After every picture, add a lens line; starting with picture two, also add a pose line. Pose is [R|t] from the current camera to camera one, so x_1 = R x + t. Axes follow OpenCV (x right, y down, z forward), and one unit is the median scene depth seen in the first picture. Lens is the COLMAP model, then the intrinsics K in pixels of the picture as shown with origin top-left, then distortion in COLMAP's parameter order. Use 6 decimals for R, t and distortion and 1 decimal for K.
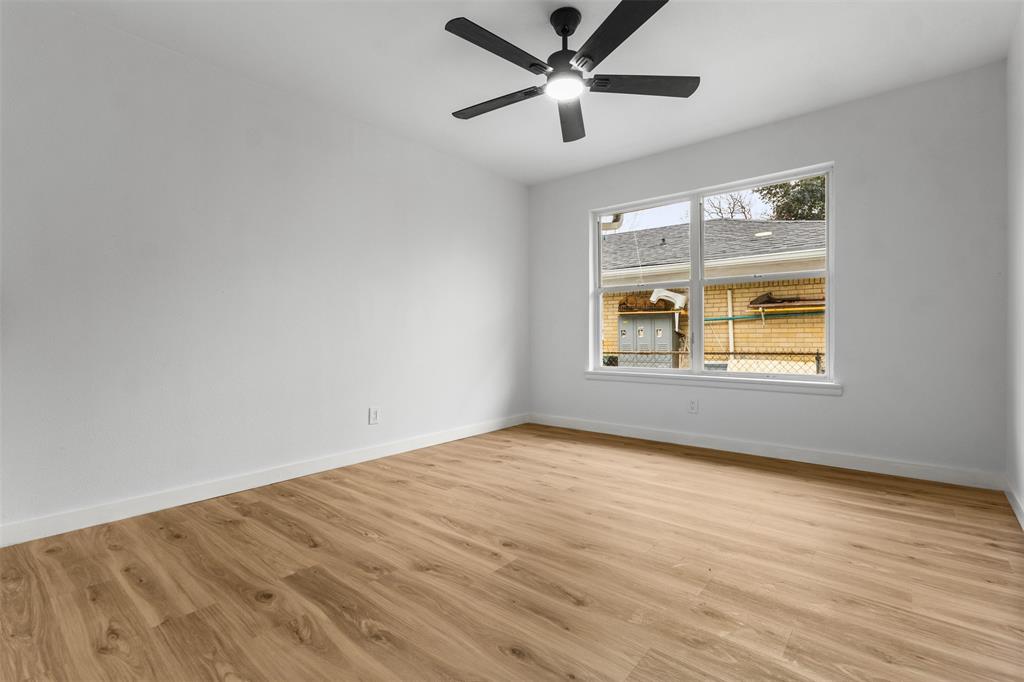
lens RADIAL K [[474.4, 0, 512.0], [0, 474.4, 341.0], [0, 0, 1]] dist [0.010035, 0.000388]
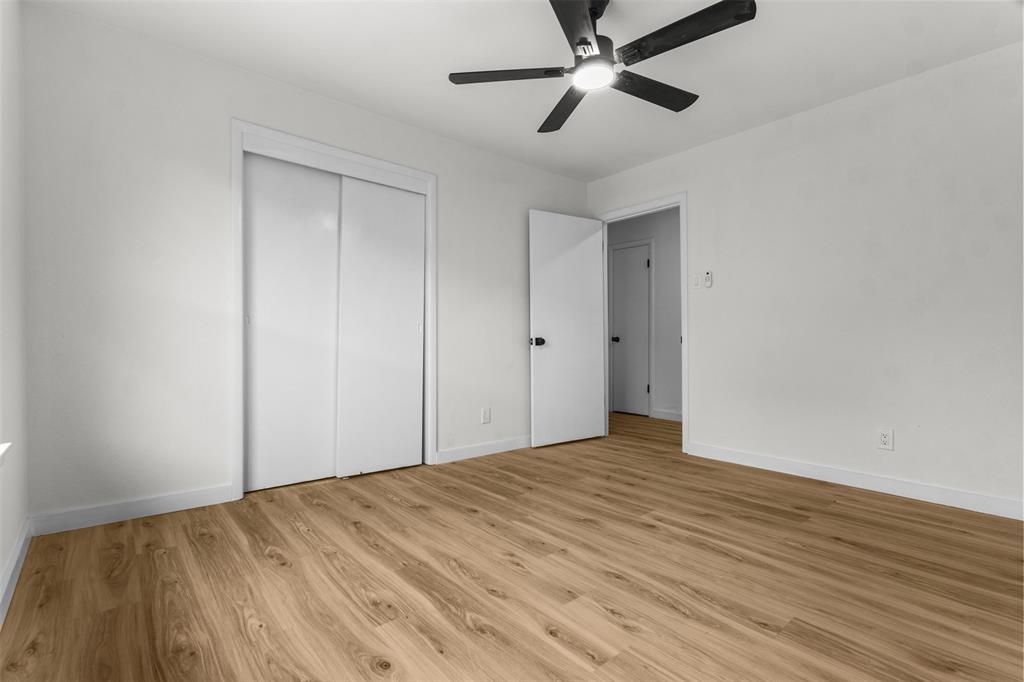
lens RADIAL K [[474.4, 0, 512.0], [0, 474.4, 341.0], [0, 0, 1]] dist [0.010035, 0.000388]
pose [[-0.987257, 0.000464, 0.159130, 0.138980], [0.002633, 0.999906, 0.013419, -0.031396], [-0.159109, 0.013667, -0.987166, 2.192249]]
